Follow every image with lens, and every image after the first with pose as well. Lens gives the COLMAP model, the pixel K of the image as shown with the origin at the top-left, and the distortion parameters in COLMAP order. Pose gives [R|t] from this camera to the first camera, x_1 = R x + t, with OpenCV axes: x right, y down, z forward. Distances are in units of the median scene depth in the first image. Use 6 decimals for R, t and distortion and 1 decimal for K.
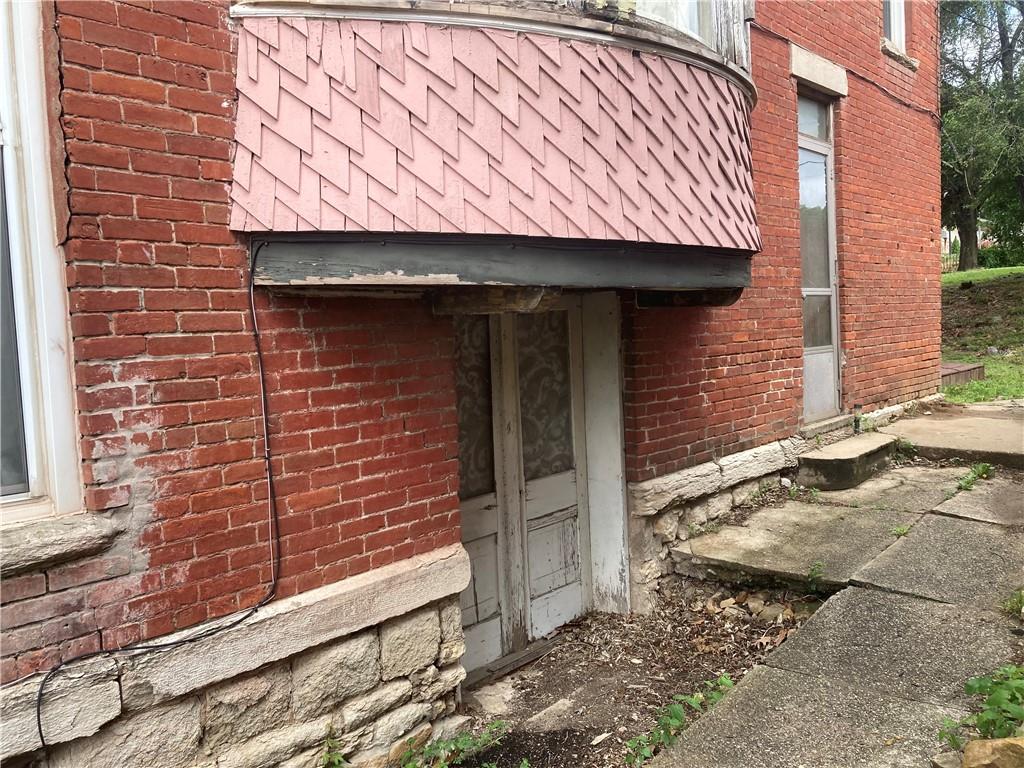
lens RADIAL K [[824.0, 0, 506.8], [0, 824.0, 383.4], [0, 0, 1]] dist [0.038597, -0.051777]
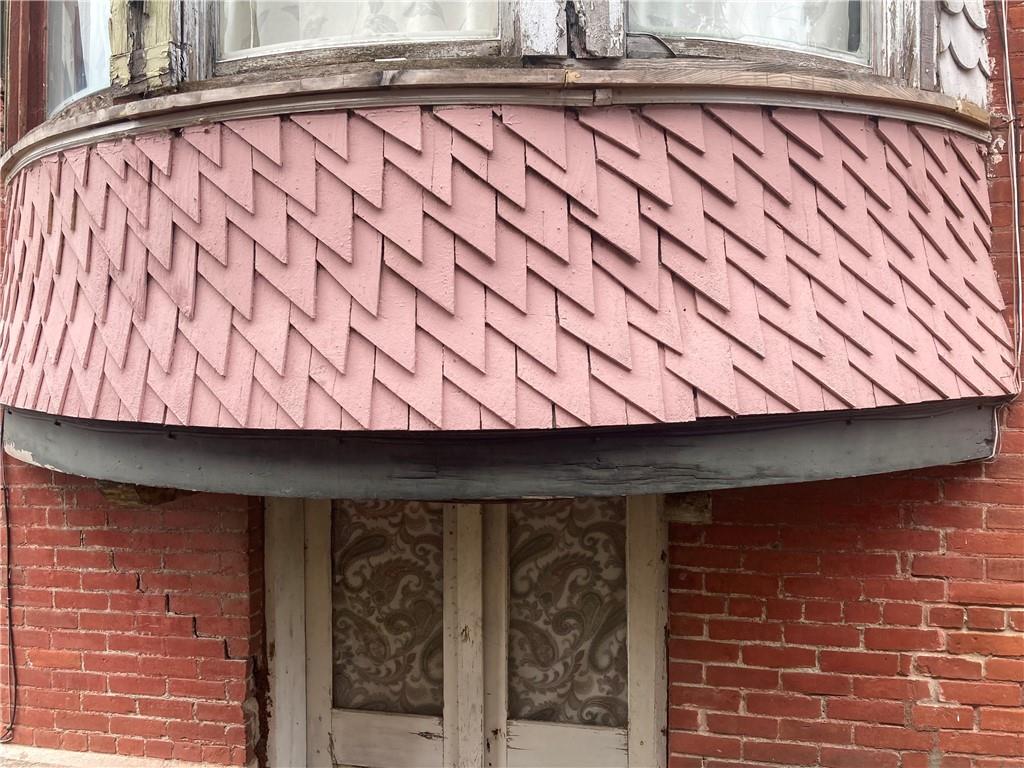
lens RADIAL K [[824.0, 0, 507.7], [0, 824.0, 379.0], [0, 0, 1]] dist [0.038597, -0.051777]
pose [[0.511061, 0.045168, -0.858357, 0.812773], [-0.078914, 0.996866, 0.005471, -0.222789], [0.855914, 0.064940, 0.513024, 0.867982]]
